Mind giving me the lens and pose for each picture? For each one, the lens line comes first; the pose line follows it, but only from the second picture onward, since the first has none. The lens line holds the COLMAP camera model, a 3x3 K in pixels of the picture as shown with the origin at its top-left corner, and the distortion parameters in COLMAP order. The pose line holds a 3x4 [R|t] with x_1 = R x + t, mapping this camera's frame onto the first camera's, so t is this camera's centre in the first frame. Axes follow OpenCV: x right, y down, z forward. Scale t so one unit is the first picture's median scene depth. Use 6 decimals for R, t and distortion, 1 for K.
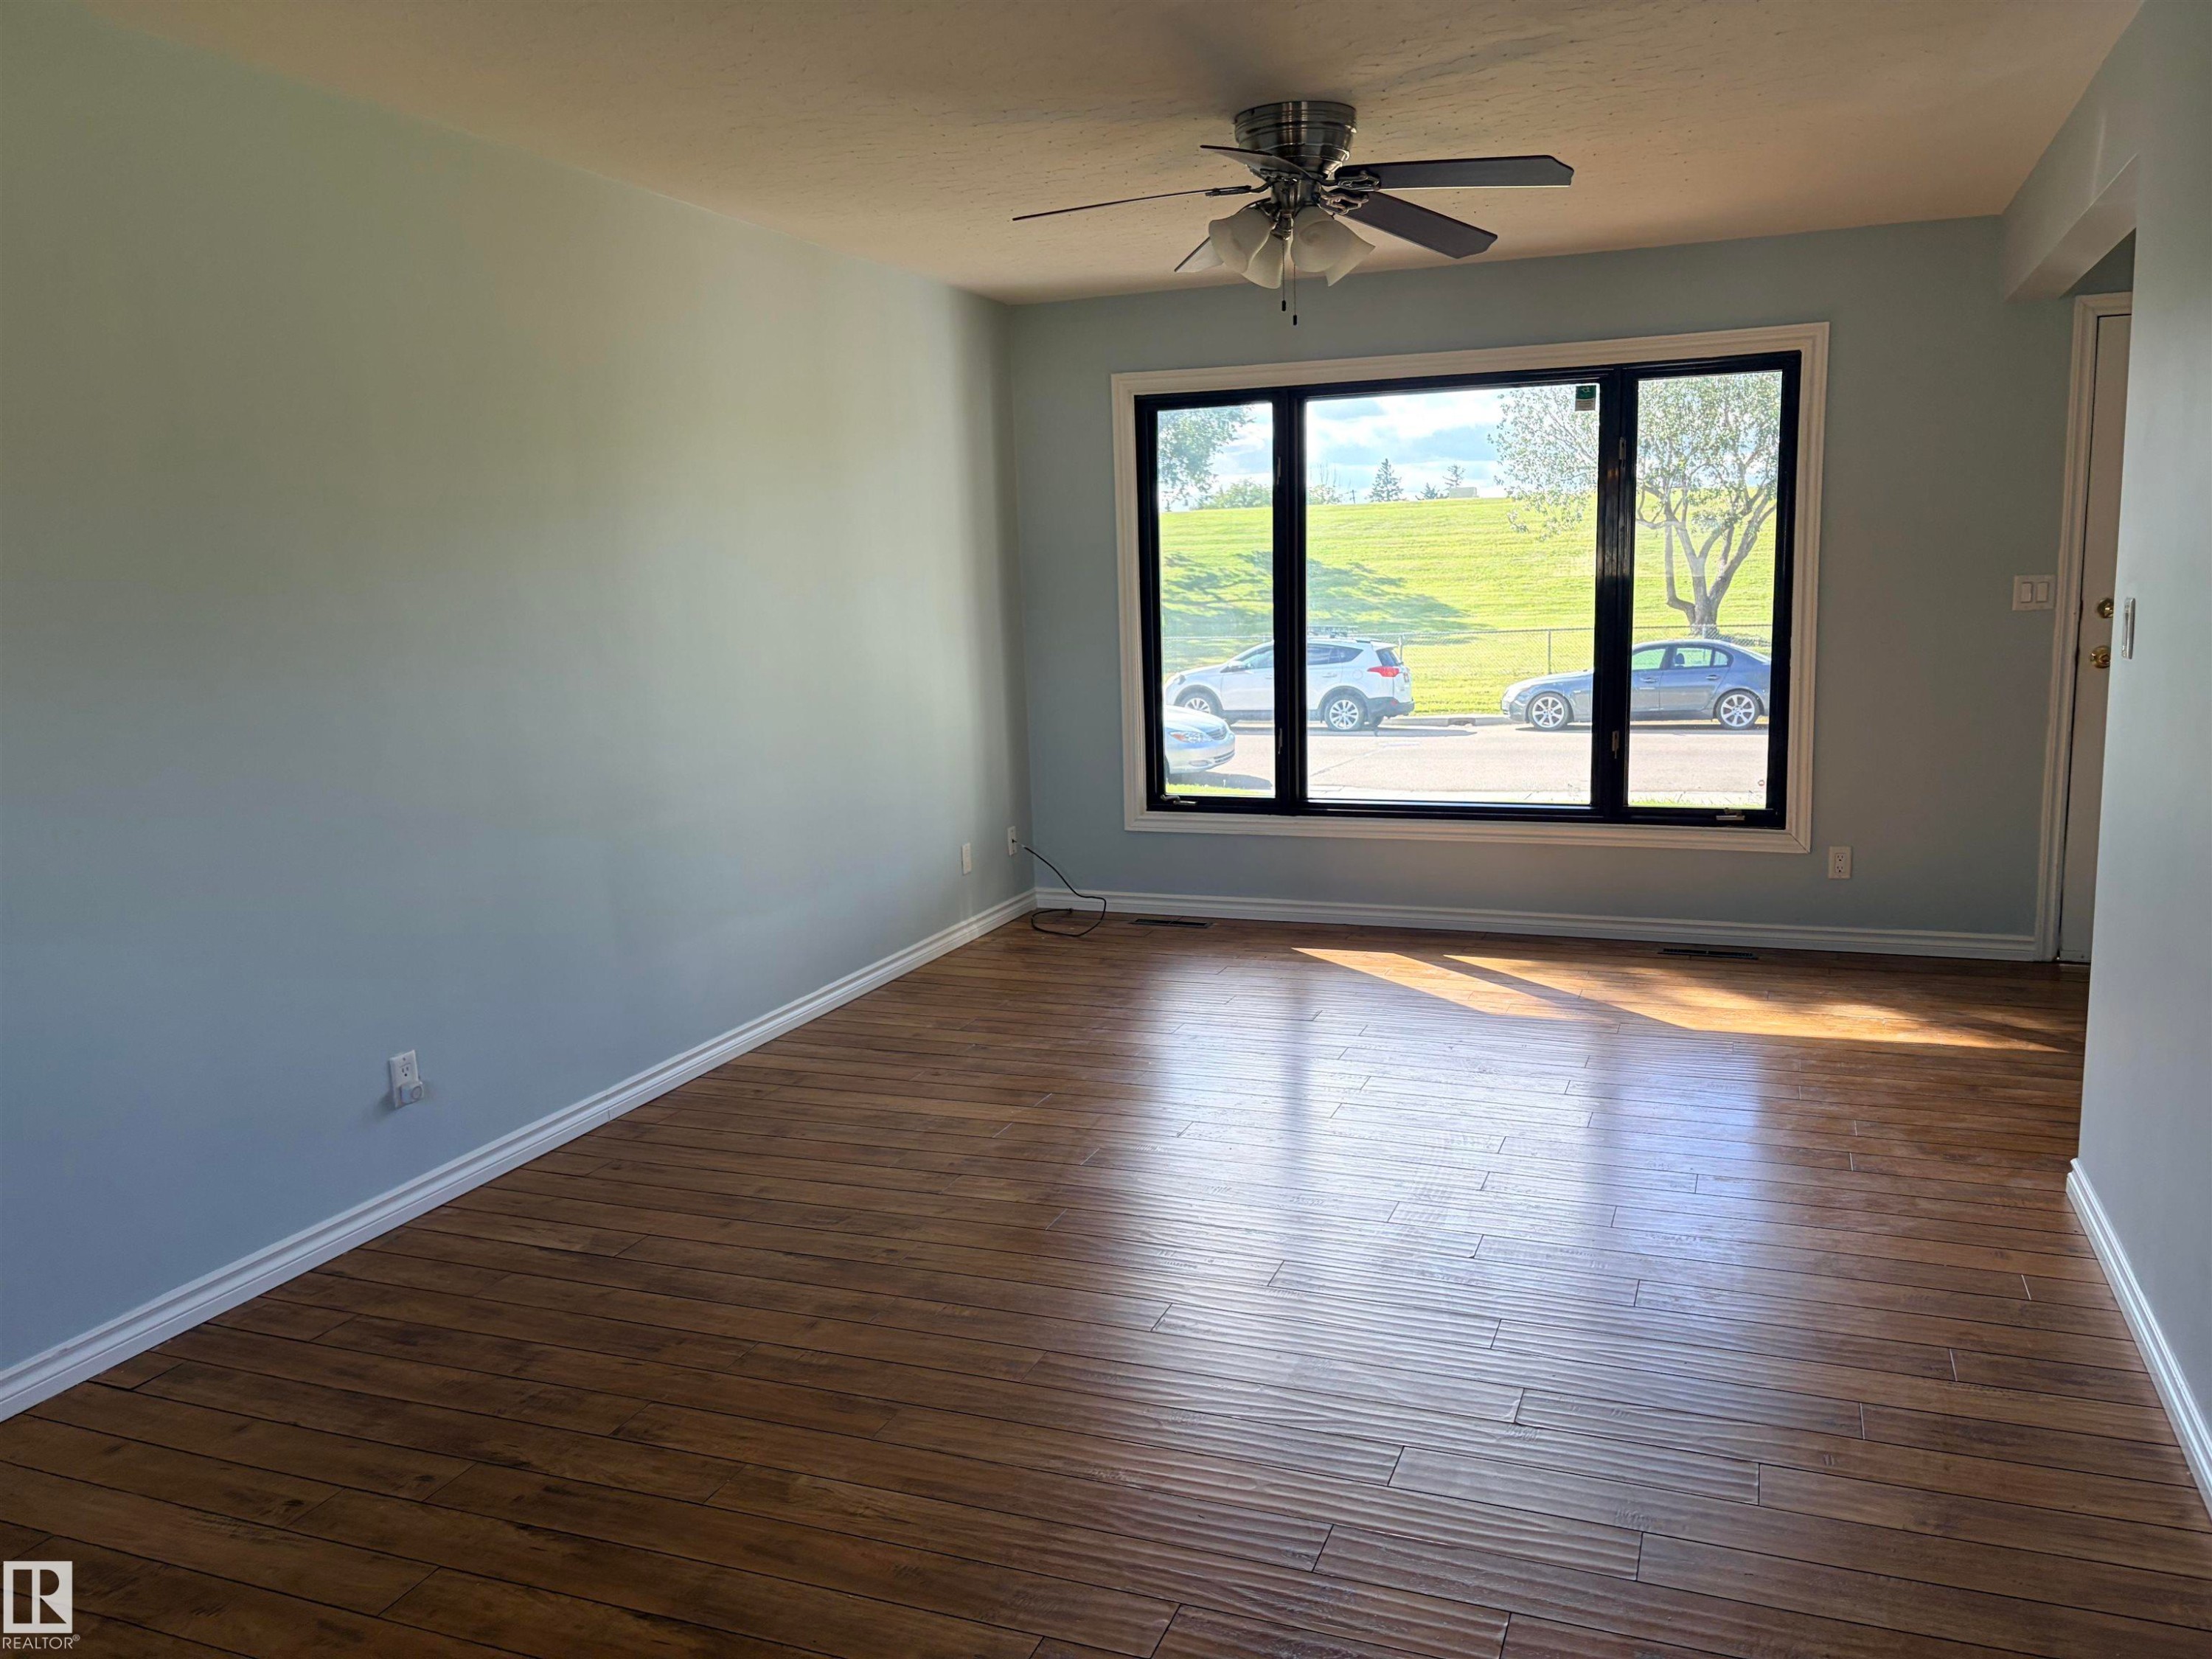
lens RADIAL K [[1671.5, 0, 1106.0], [0, 1671.5, 829.5], [0, 0, 1]] dist [-0.000189, 0.001728]
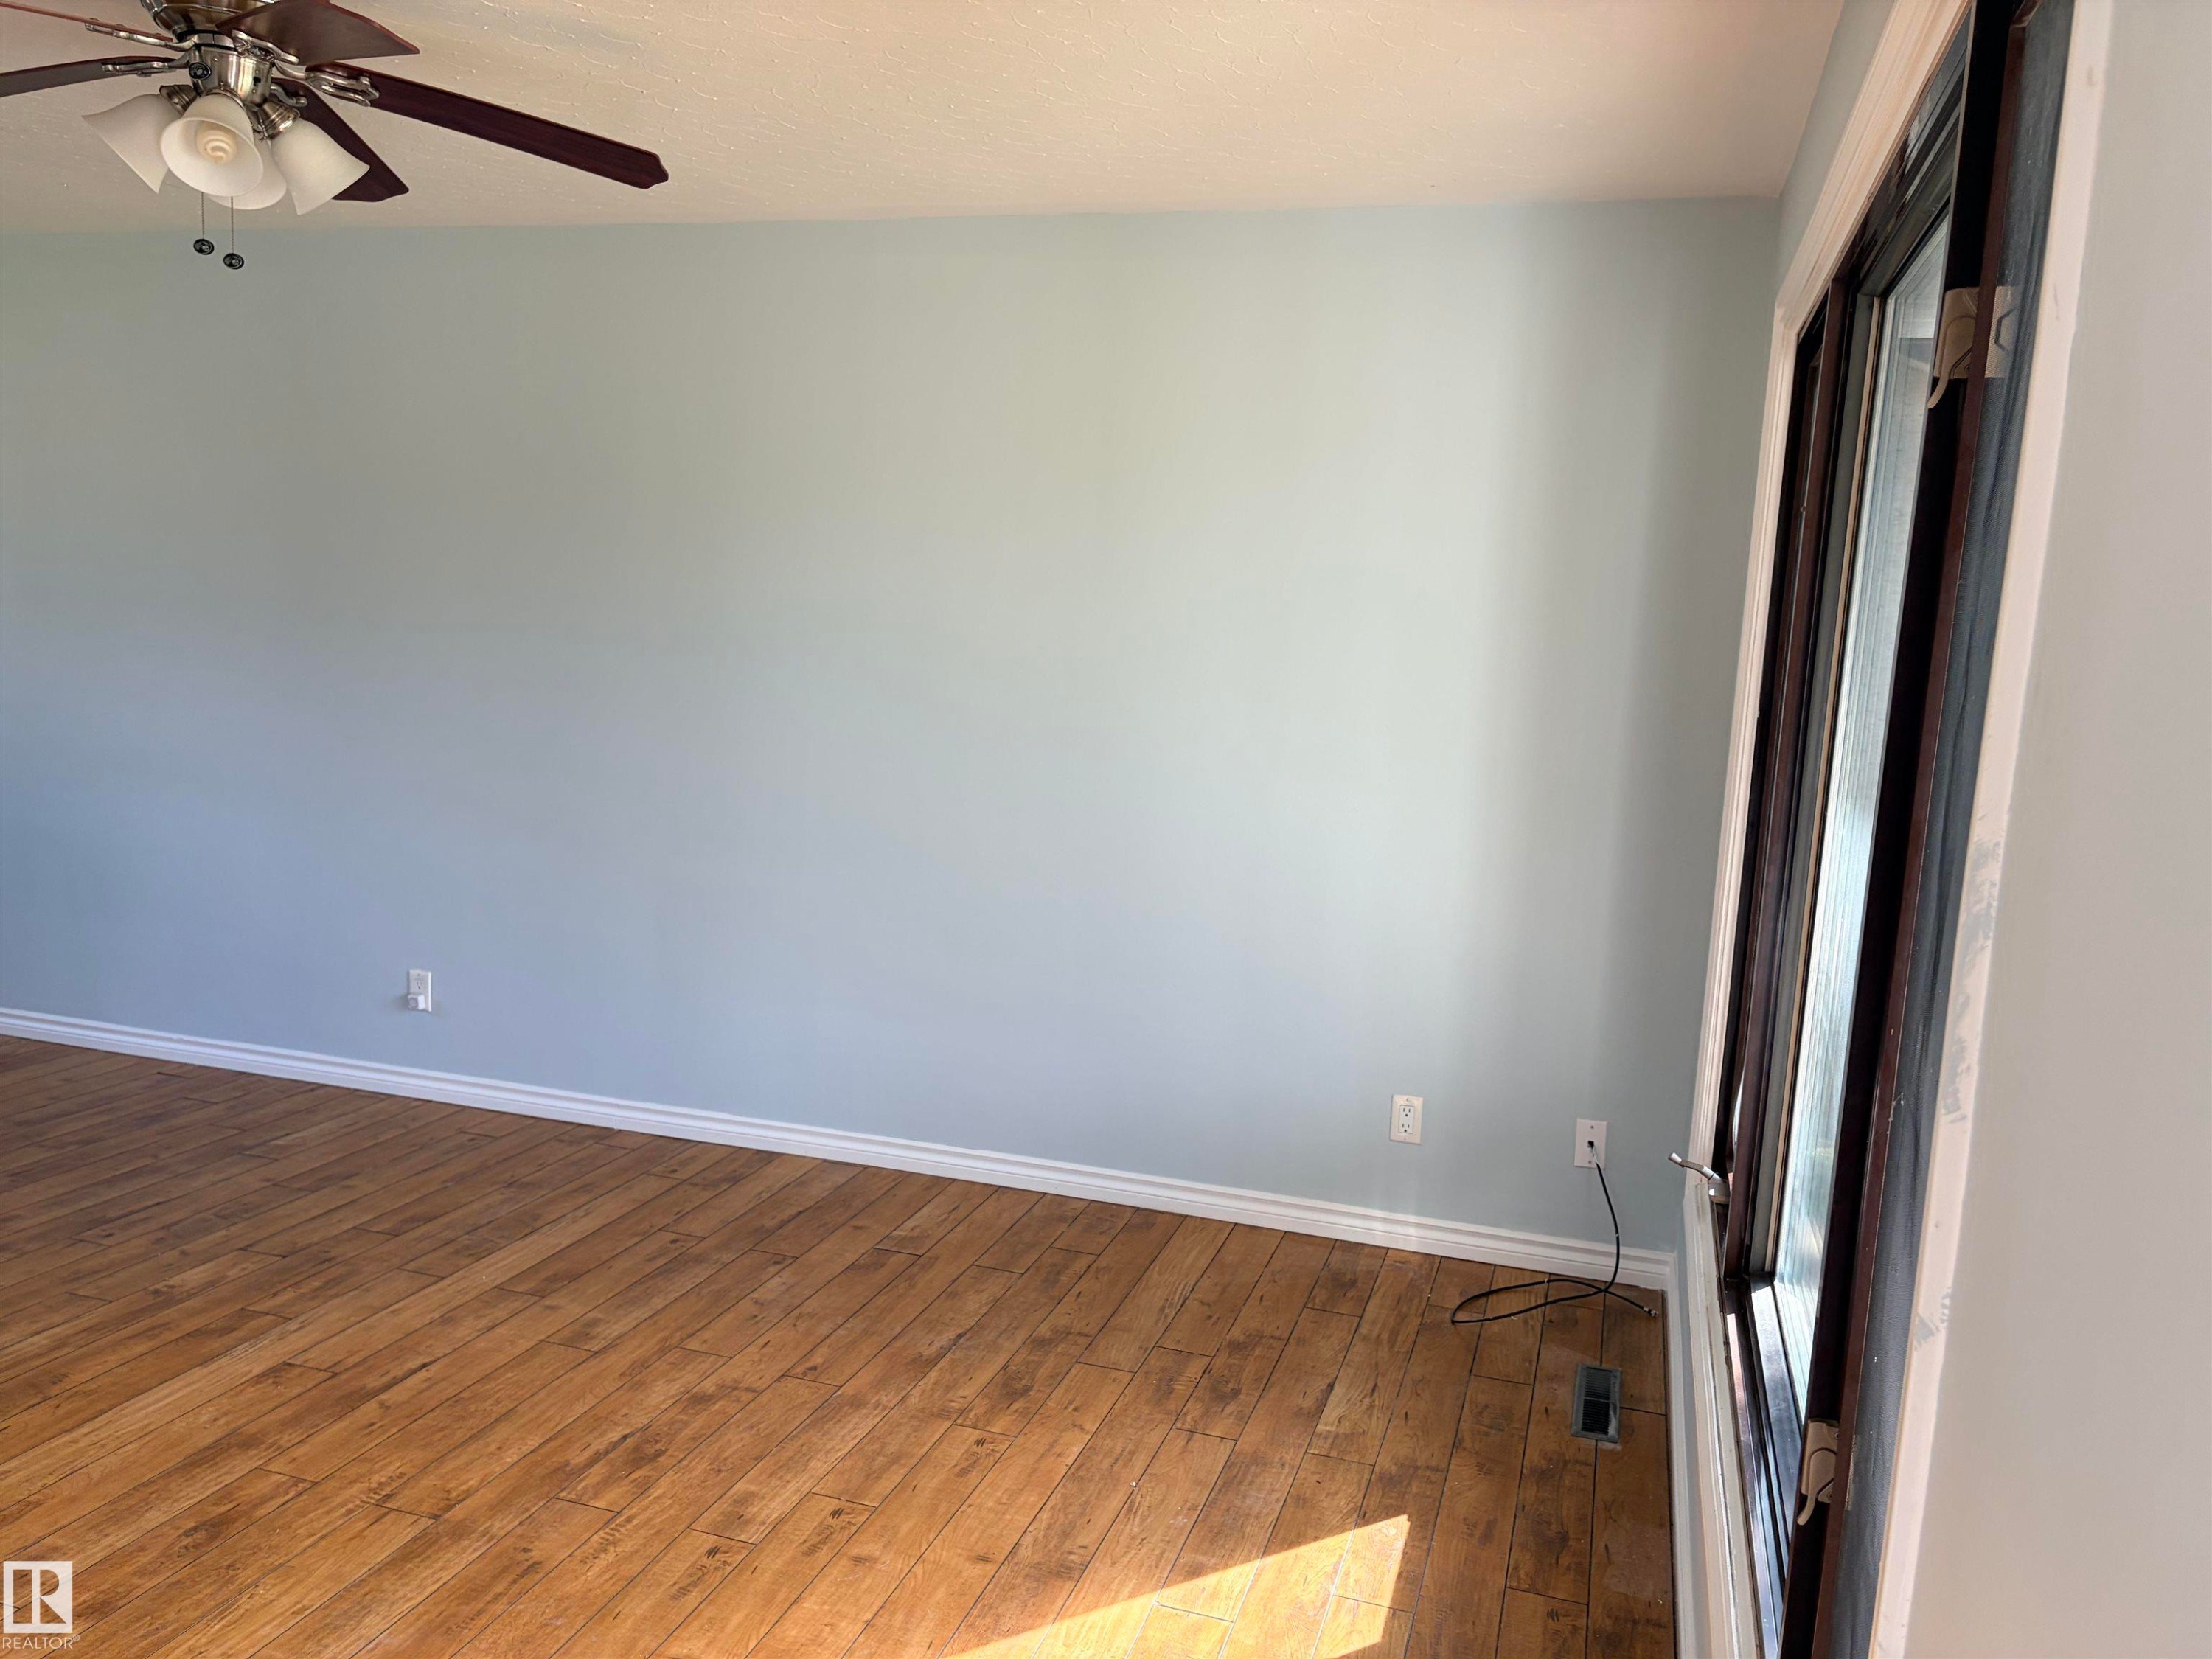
lens RADIAL K [[1671.5, 0, 1106.0], [0, 1671.5, 829.5], [0, 0, 1]] dist [-0.000189, 0.001728]
pose [[0.076169, 0.160035, -0.984168, 0.555320], [-0.206090, 0.968249, 0.141496, -0.167399], [0.975564, 0.192050, 0.106732, 0.874442]]
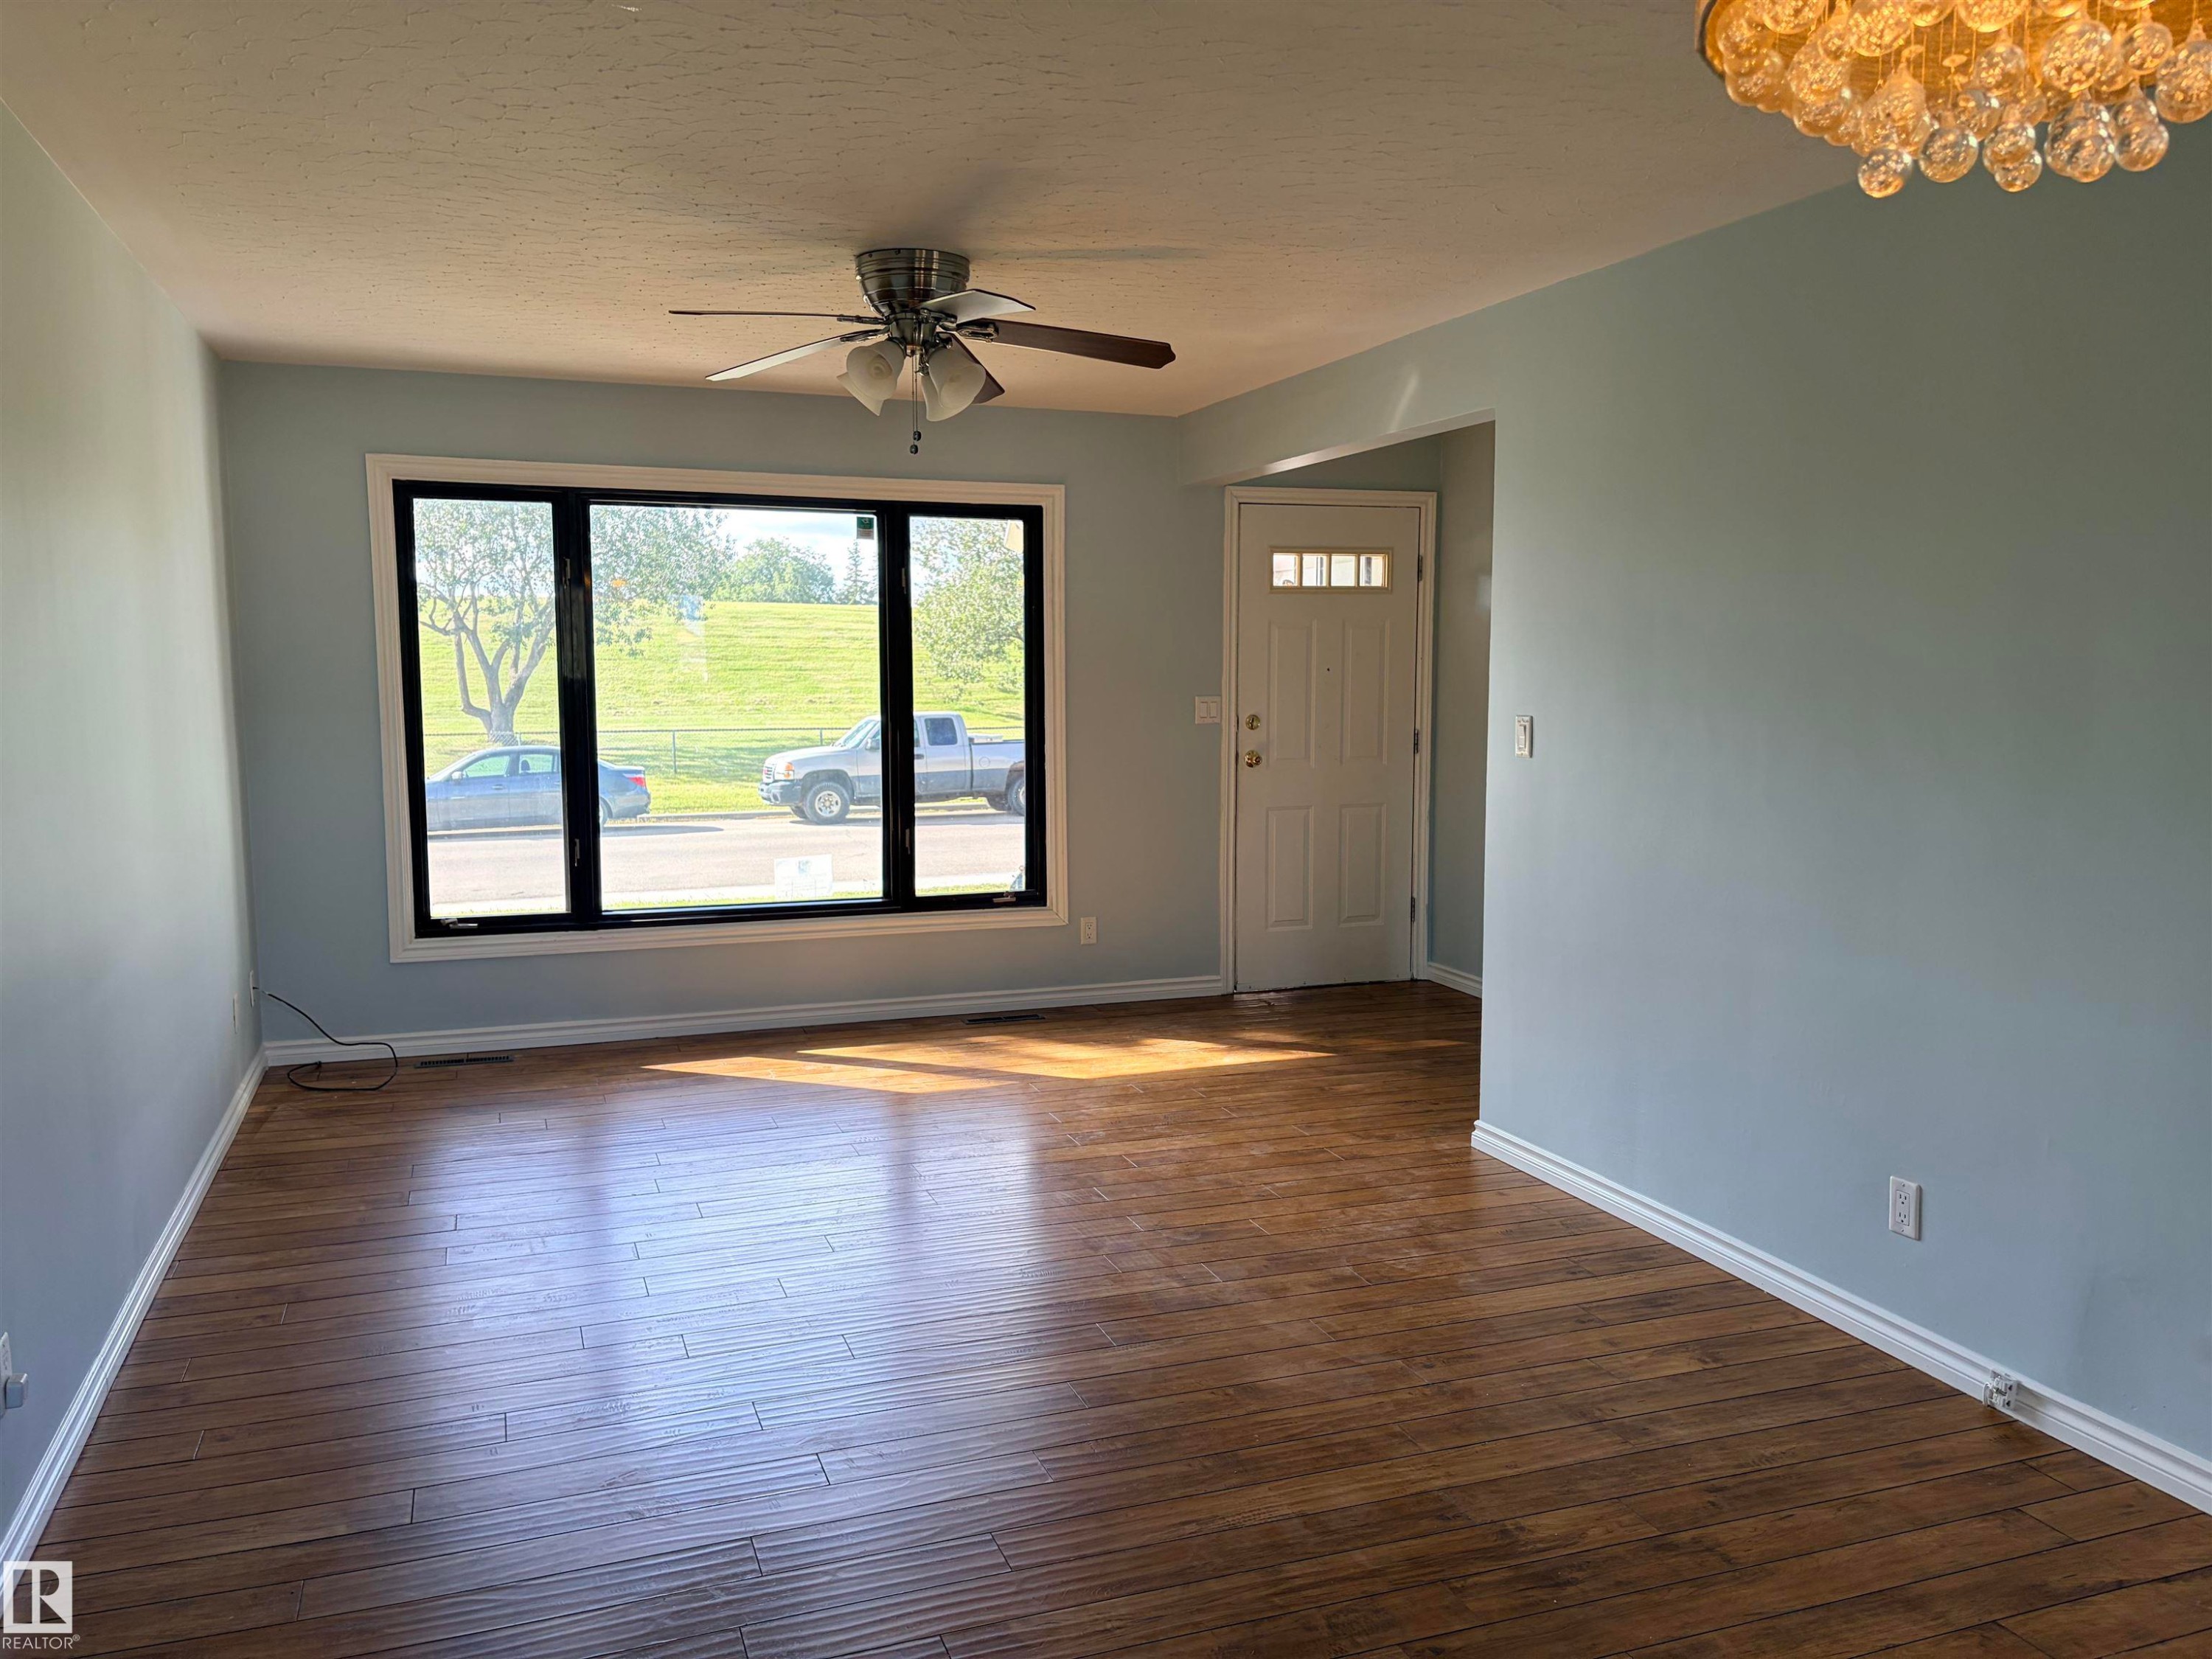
lens RADIAL K [[1652.1, 0, 1103.5], [0, 1652.1, 802.3], [0, 0, 1]] dist [0.055764, -0.159644]
pose [[0.739990, -0.026249, 0.672105, -0.343336], [0.079408, 0.995660, -0.048543, -0.013142], [-0.667914, 0.089292, 0.738863, 0.107958]]
